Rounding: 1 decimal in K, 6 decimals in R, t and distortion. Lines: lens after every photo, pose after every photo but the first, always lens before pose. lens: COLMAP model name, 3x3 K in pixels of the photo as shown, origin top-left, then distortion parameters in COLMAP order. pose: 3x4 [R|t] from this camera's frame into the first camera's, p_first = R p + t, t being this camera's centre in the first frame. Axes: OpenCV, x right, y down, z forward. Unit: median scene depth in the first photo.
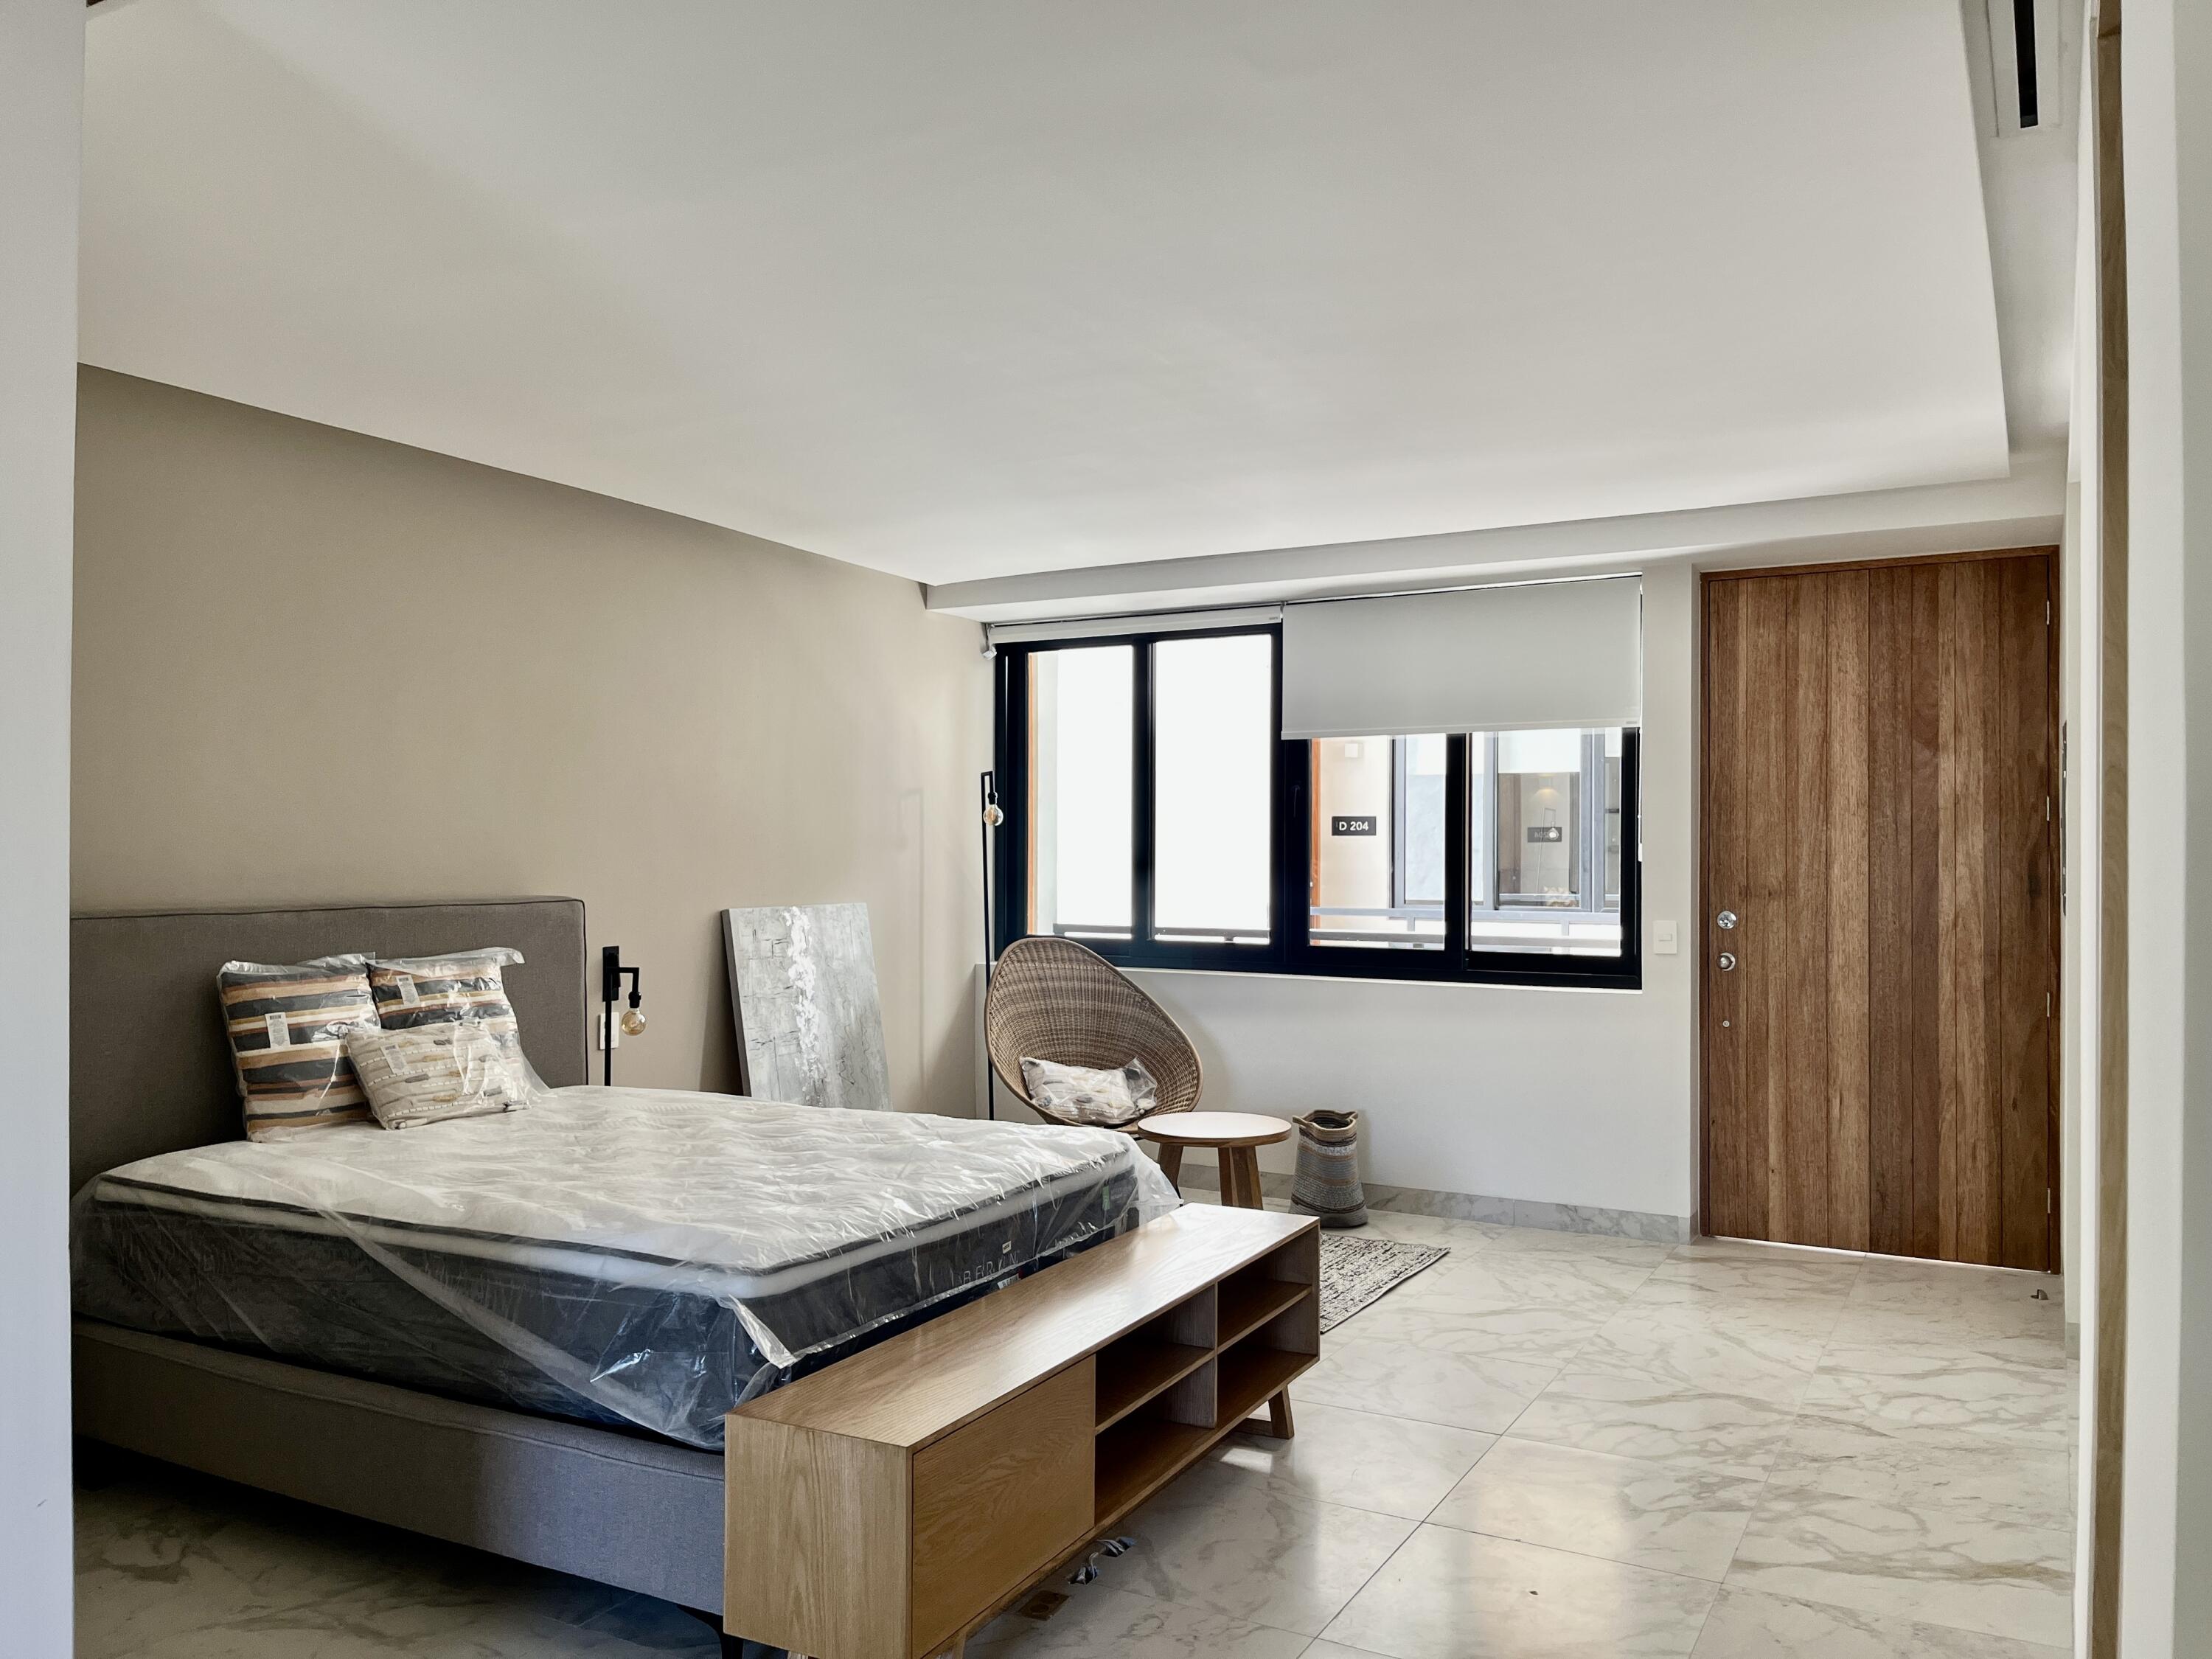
lens RADIAL K [[1680.3, 0, 1109.6], [0, 1680.3, 850.8], [0, 0, 1]] dist [0.076695, -0.113386]
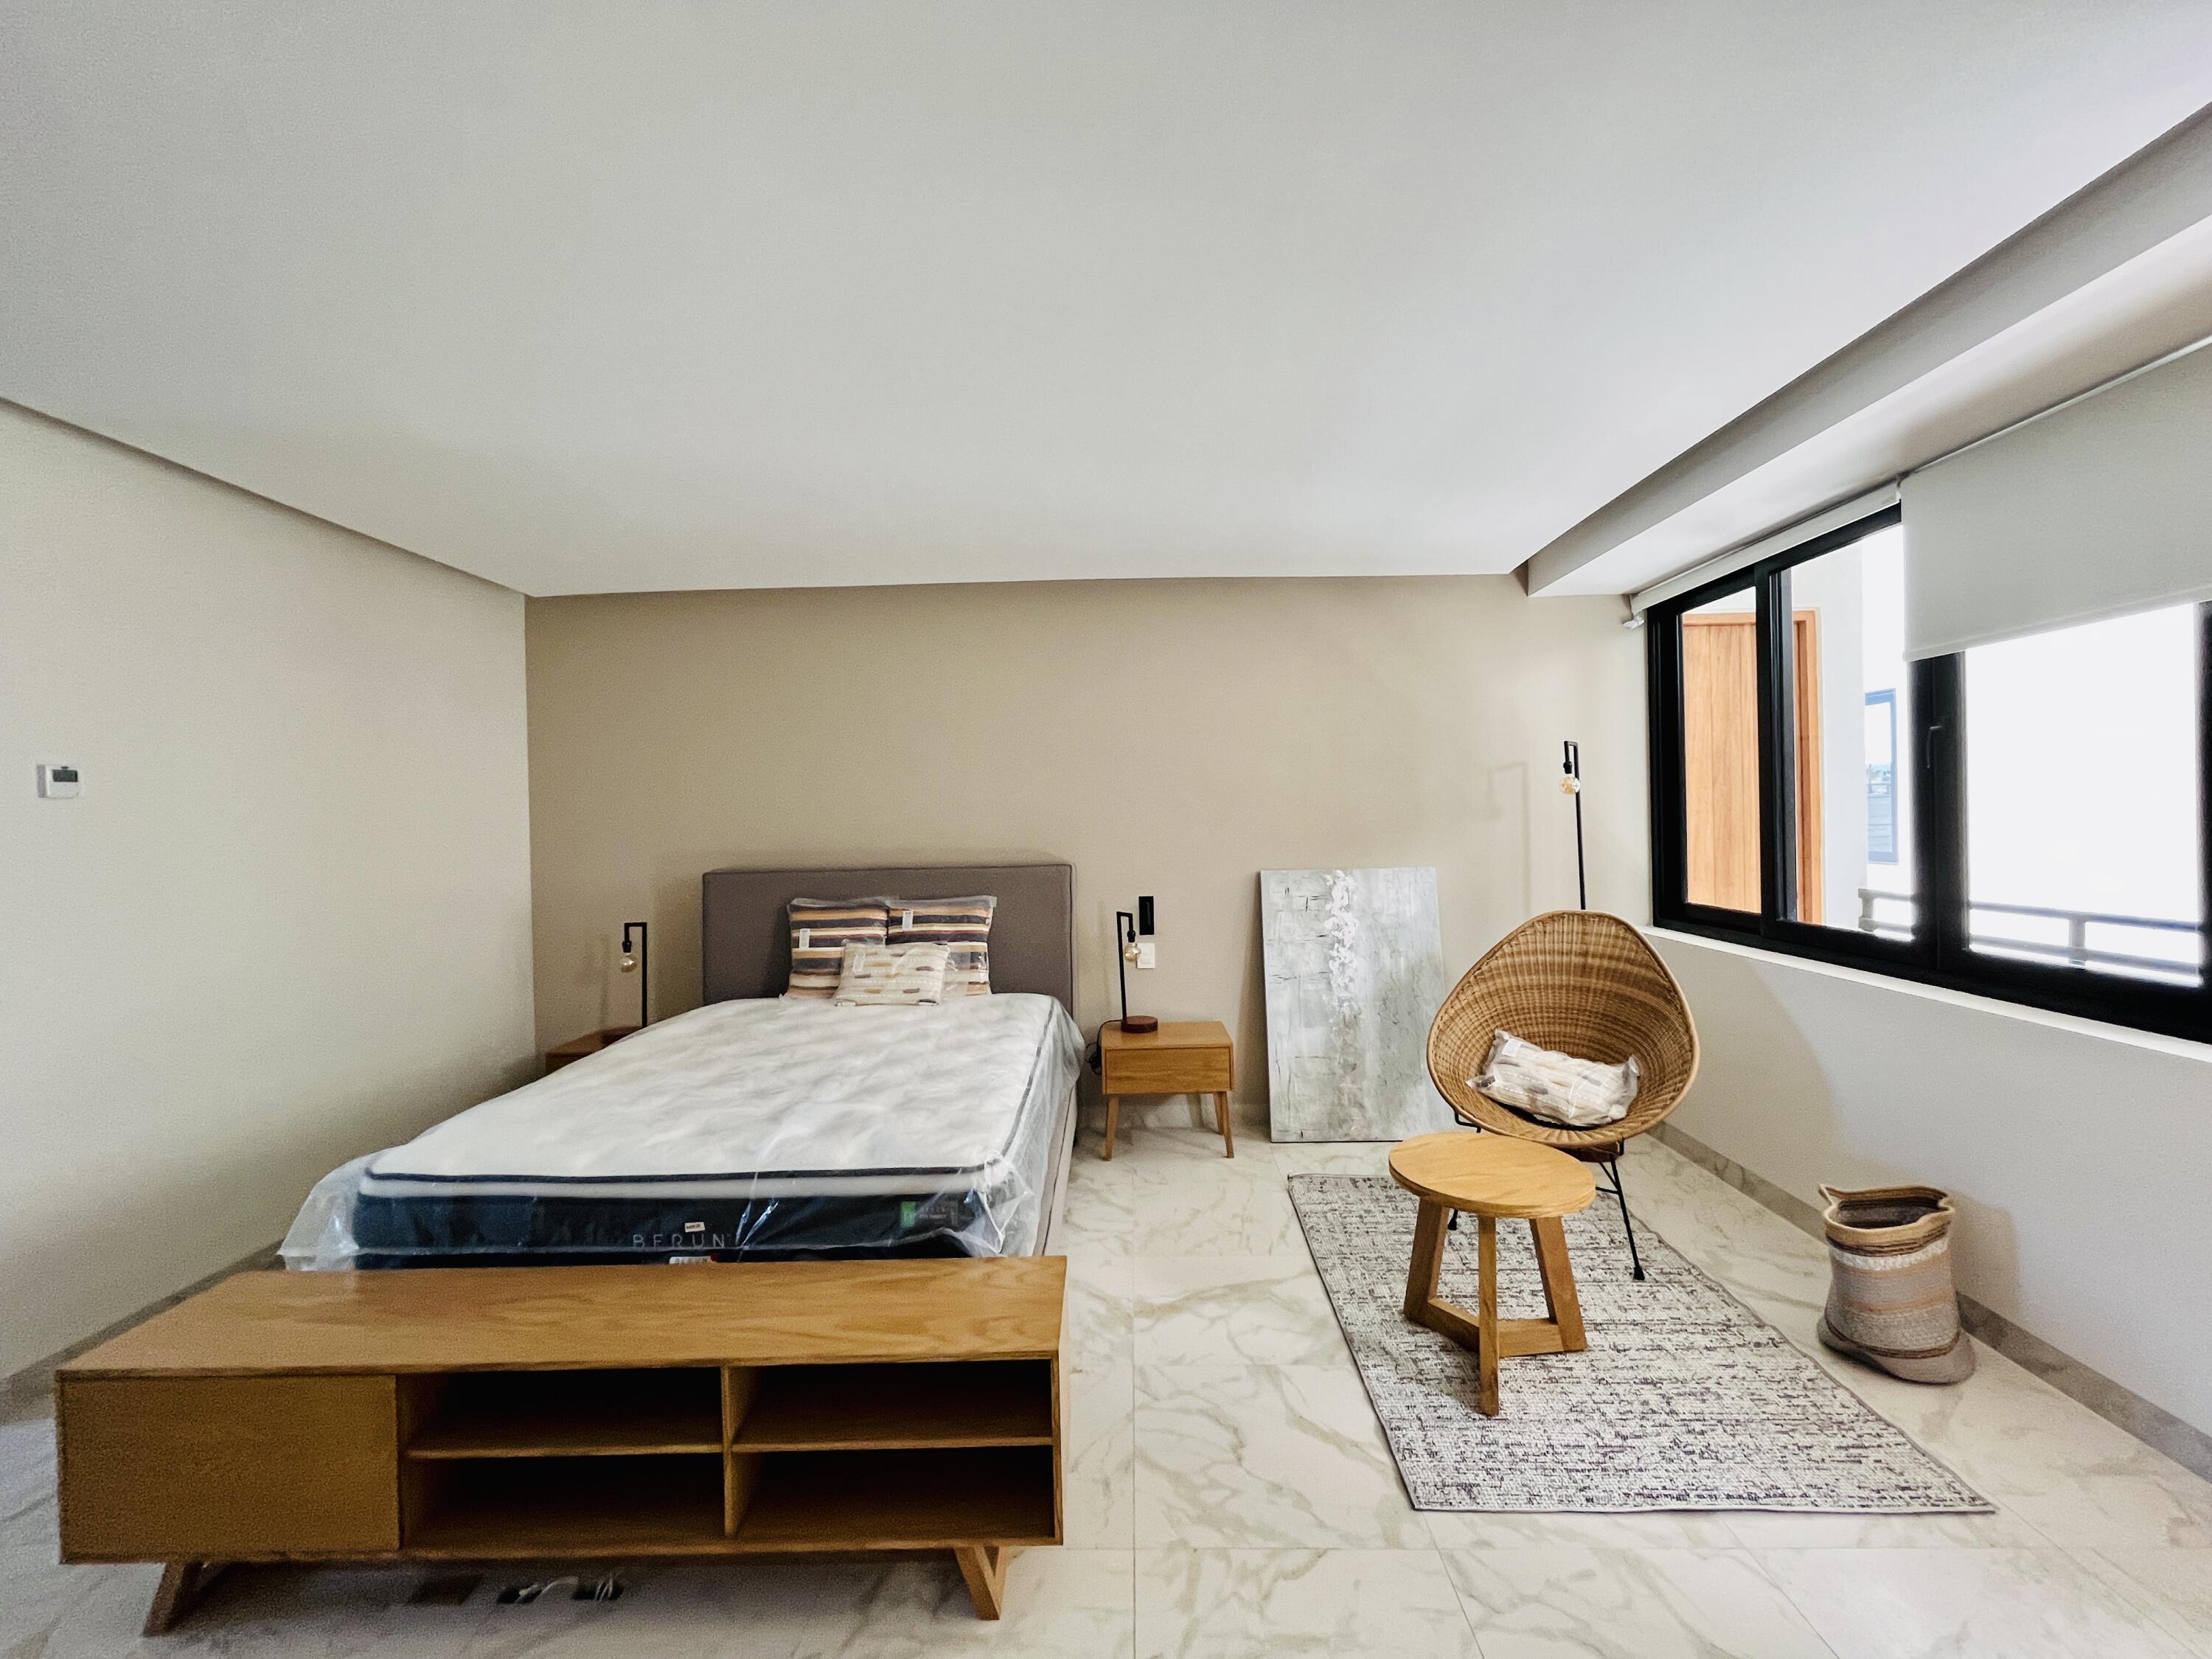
lens RADIAL K [[898.1, 0, 1101.5], [0, 898.1, 824.2], [0, 0, 1]] dist [-0.001642, -0.000289]
pose [[0.456201, -0.007426, -0.889846, 0.320499], [0.023206, 0.999724, 0.003554, -0.006213], [0.889574, -0.022271, 0.456248, 0.567798]]
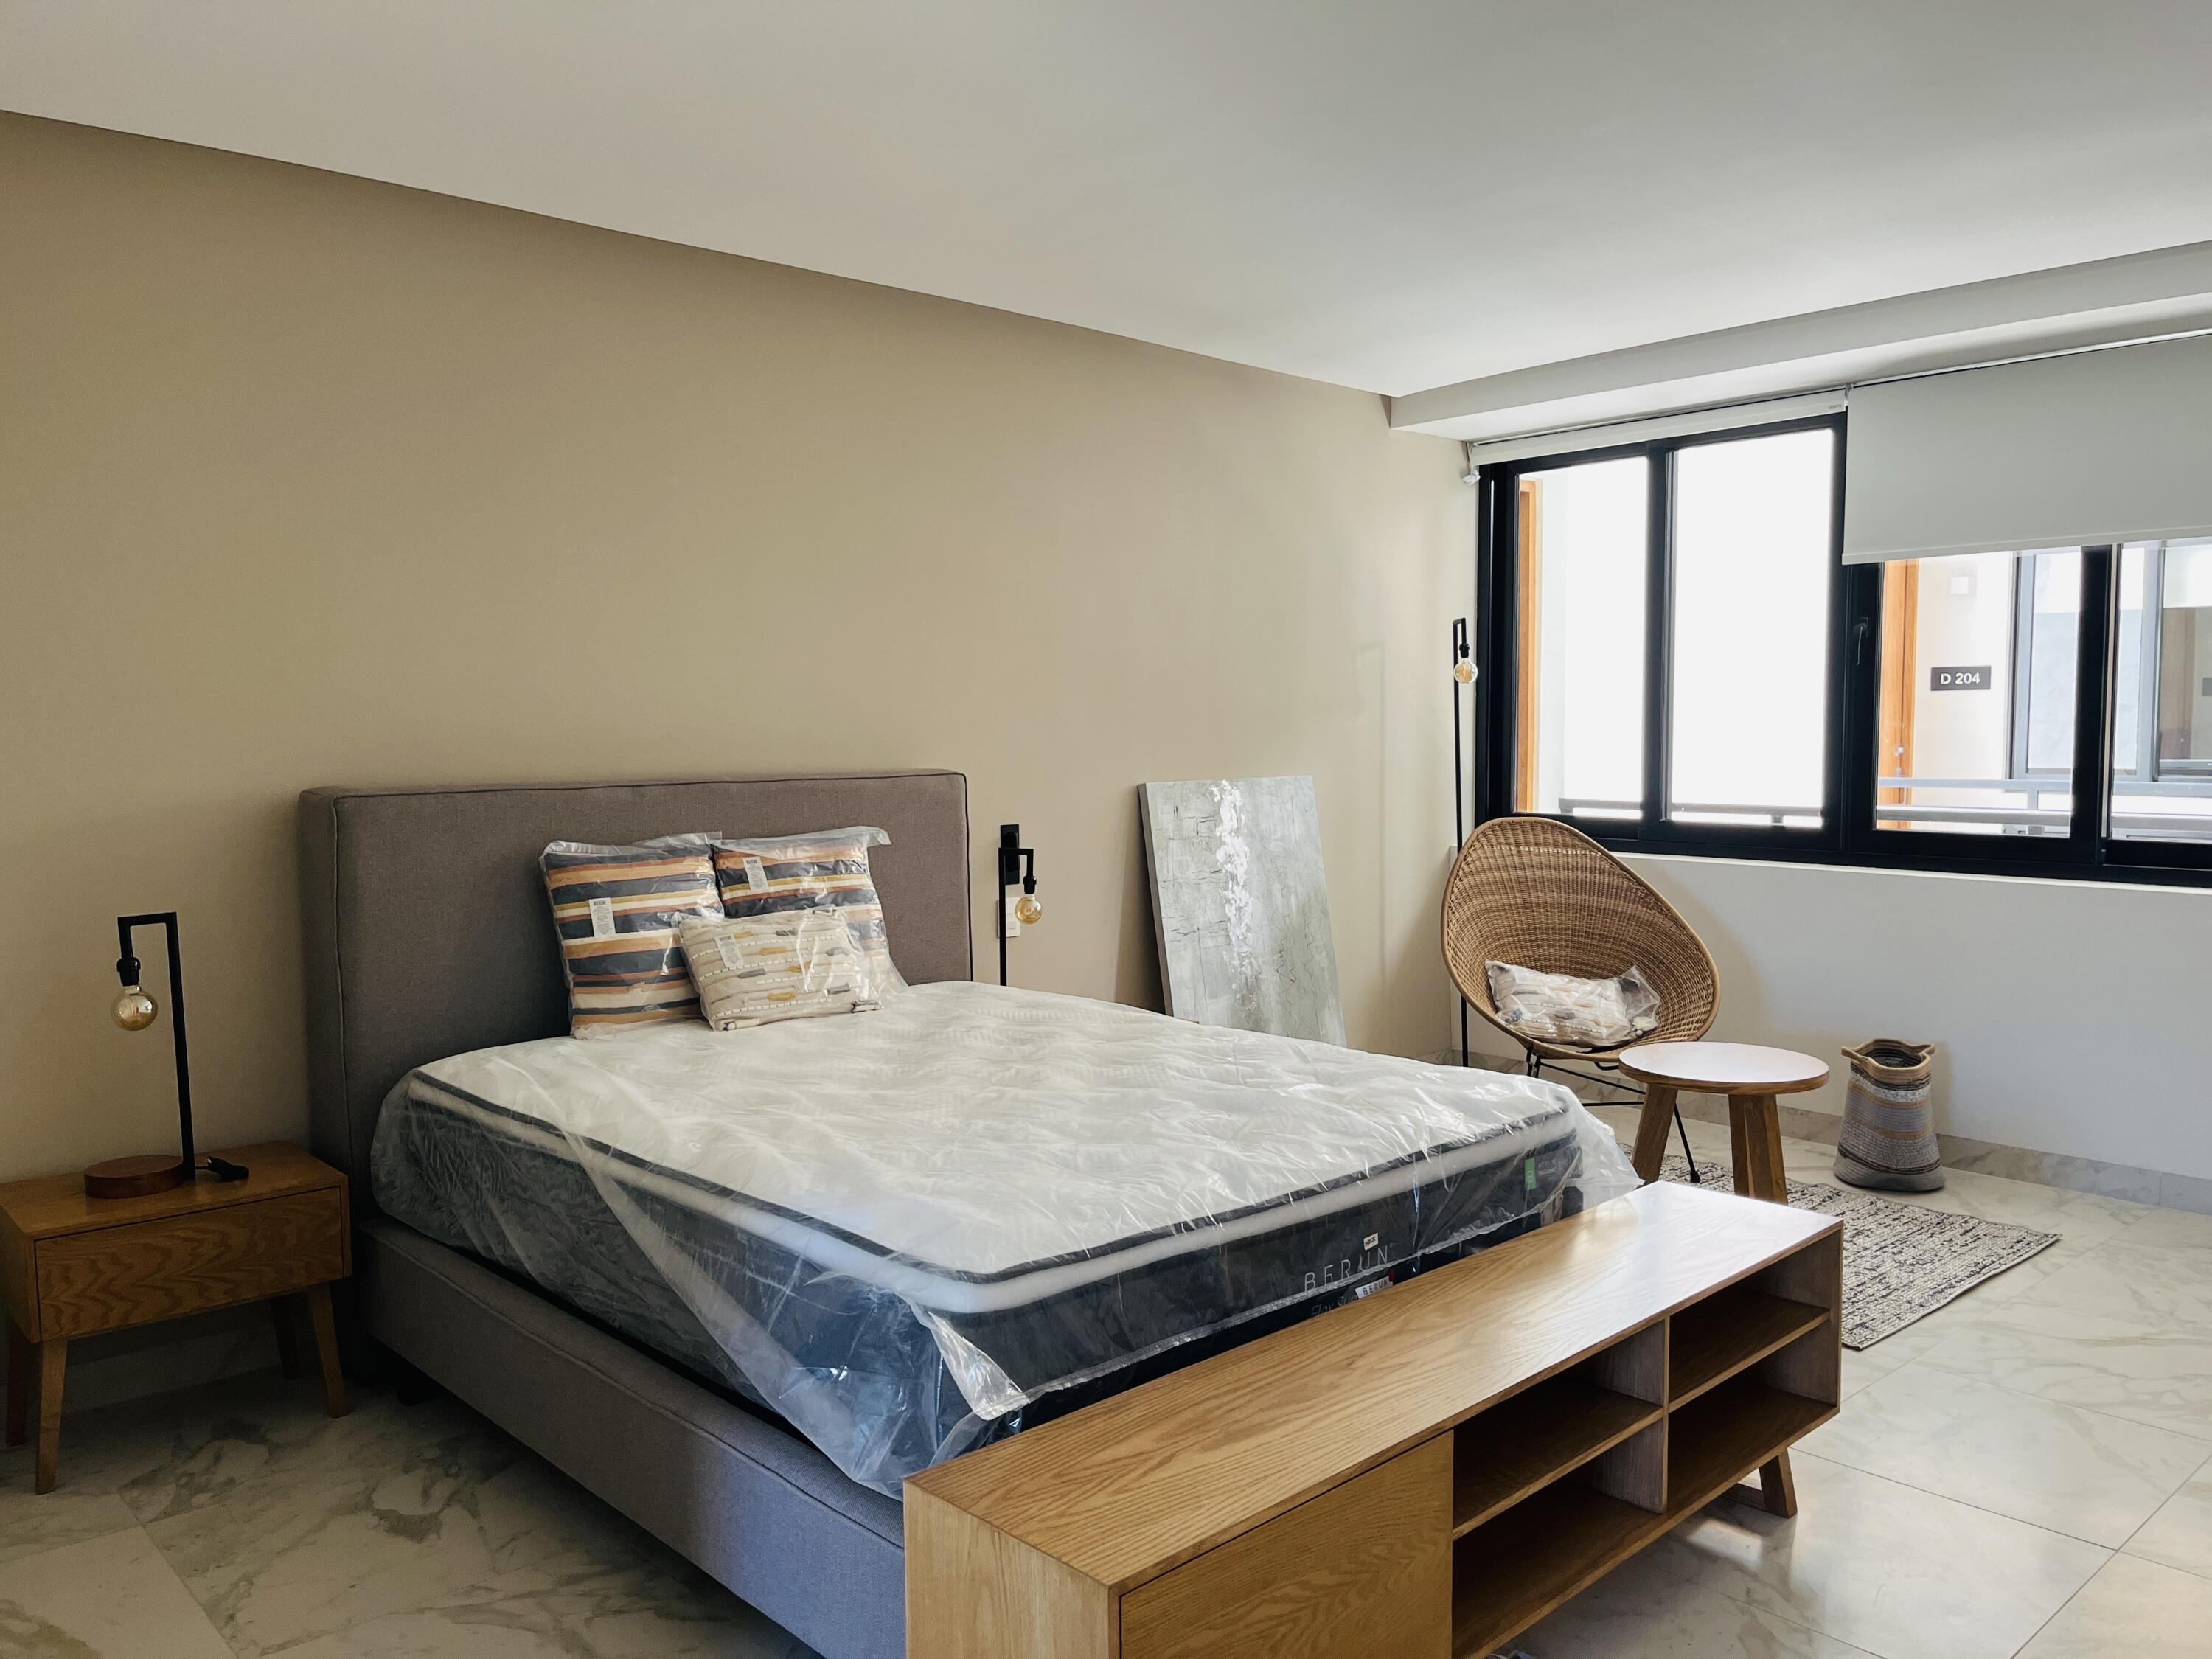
lens RADIAL K [[1691.8, 0, 1115.5], [0, 1691.8, 850.0], [0, 0, 1]] dist [0.055316, -0.072605]
pose [[0.948428, 0.014758, -0.316649, 0.038985], [0.009980, 0.997030, 0.076363, 0.001899], [0.316836, -0.075585, 0.945464, 0.153487]]
